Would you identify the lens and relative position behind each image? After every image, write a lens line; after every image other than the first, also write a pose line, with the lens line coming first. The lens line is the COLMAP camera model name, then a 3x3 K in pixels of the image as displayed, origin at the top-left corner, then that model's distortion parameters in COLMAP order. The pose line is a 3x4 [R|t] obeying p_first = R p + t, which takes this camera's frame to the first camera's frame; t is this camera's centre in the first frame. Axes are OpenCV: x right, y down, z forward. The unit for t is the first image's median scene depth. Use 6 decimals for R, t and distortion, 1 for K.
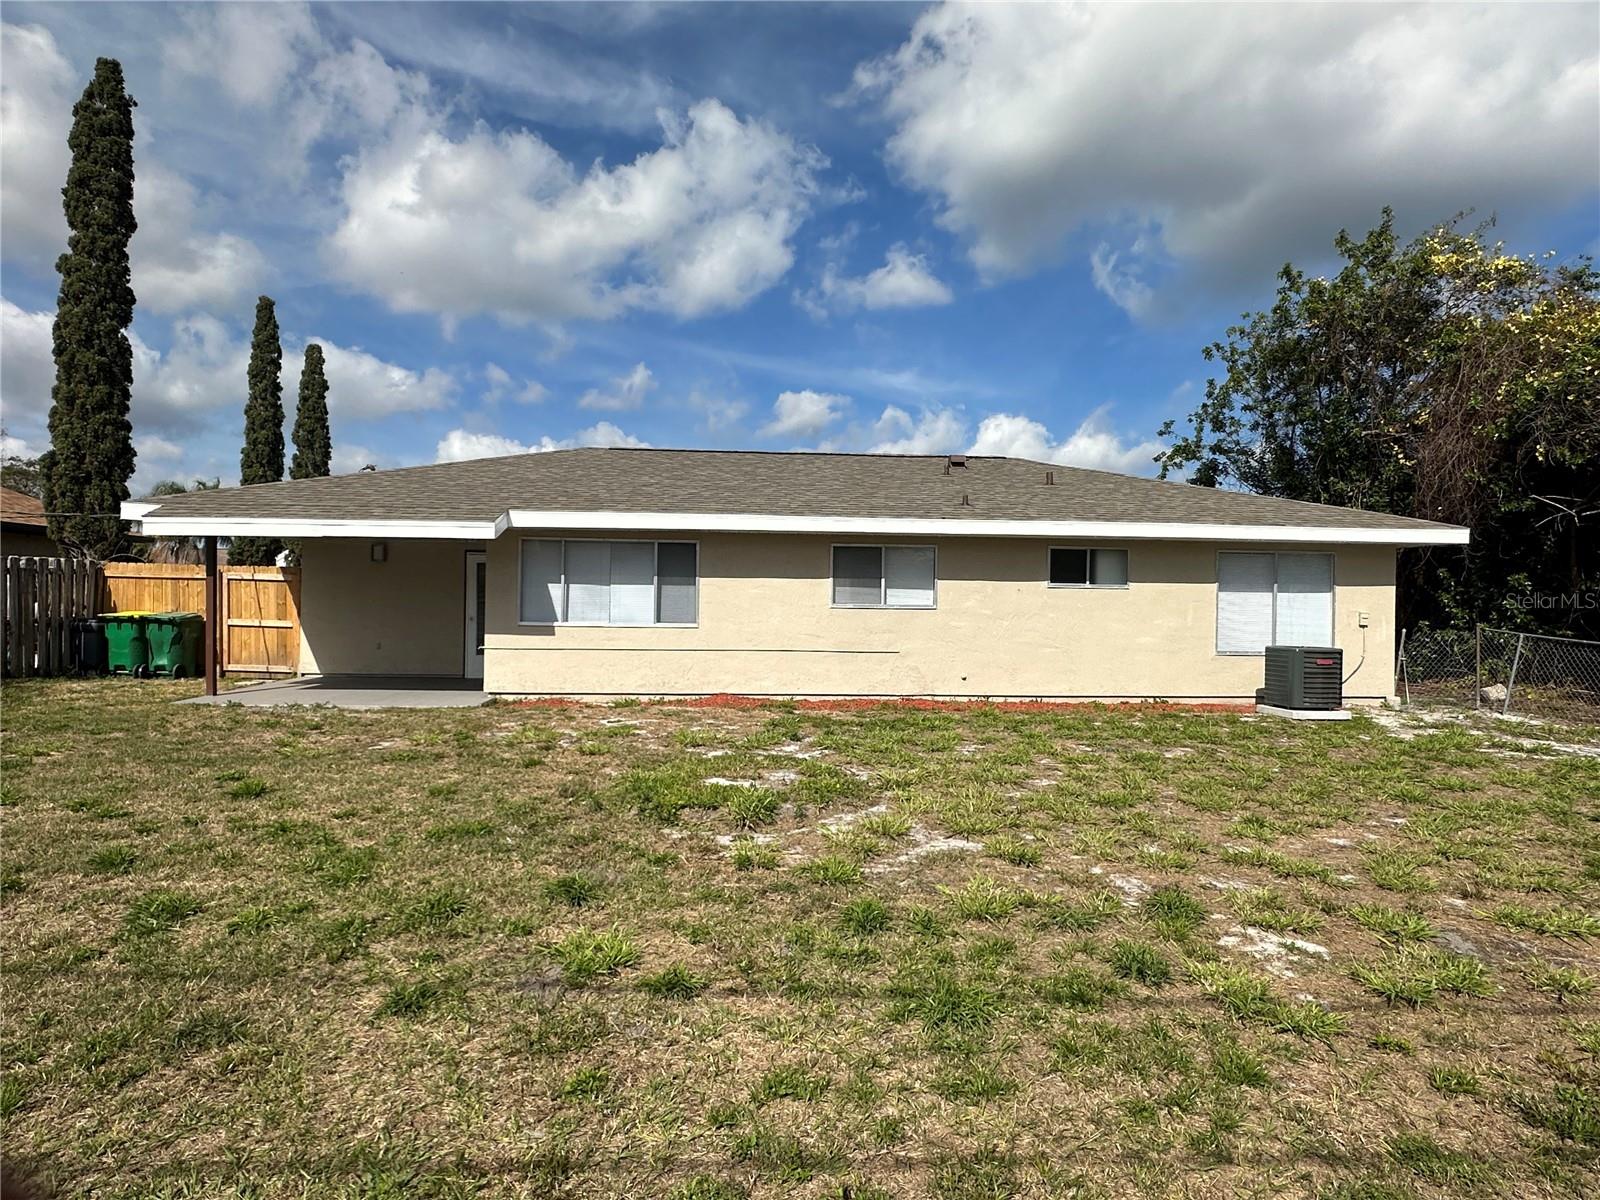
lens RADIAL K [[906.7, 0, 798.1], [0, 906.7, 598.1], [0, 0, 1]] dist [-0.001217, -0.001154]
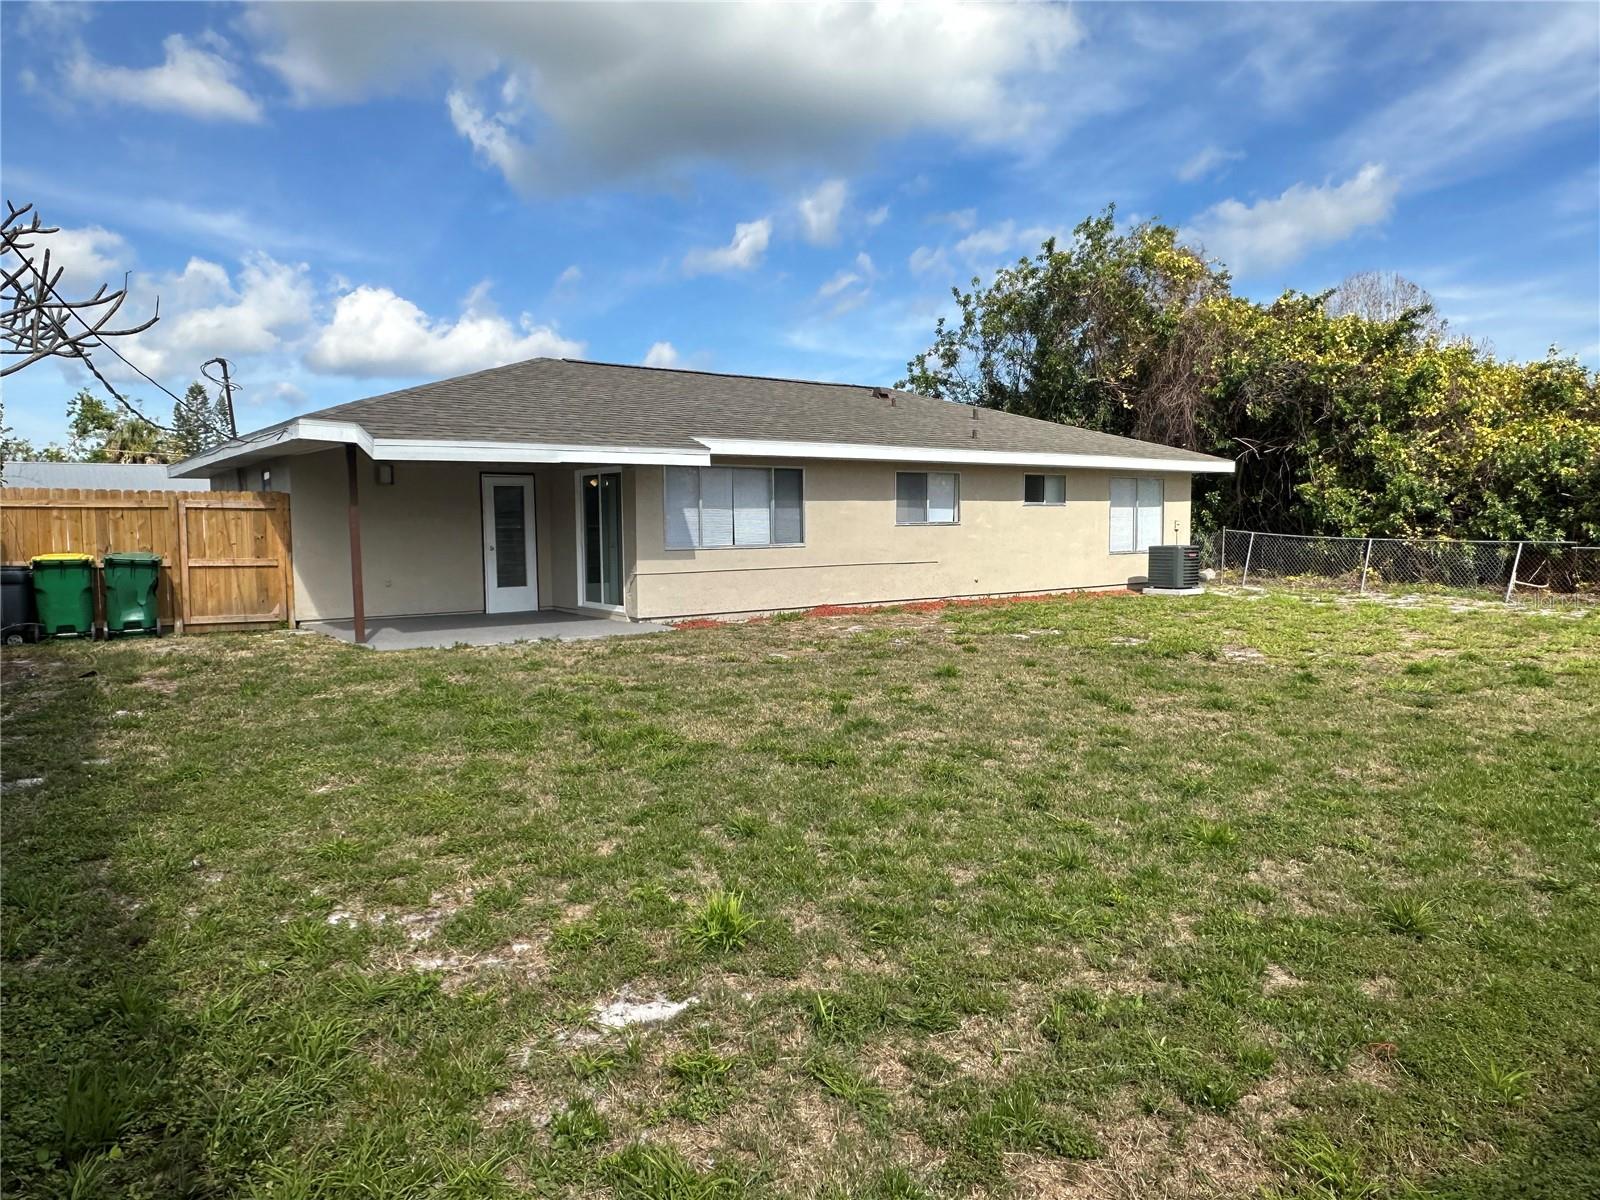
lens RADIAL K [[1042.8, 0, 802.5], [0, 1042.8, 599.3], [0, 0, 1]] dist [-0.013950, -0.000986]
pose [[0.845654, -0.061515, 0.530175, -0.735897], [0.017273, 0.995970, 0.088008, -0.014034], [-0.533452, -0.065266, 0.843308, -0.059510]]
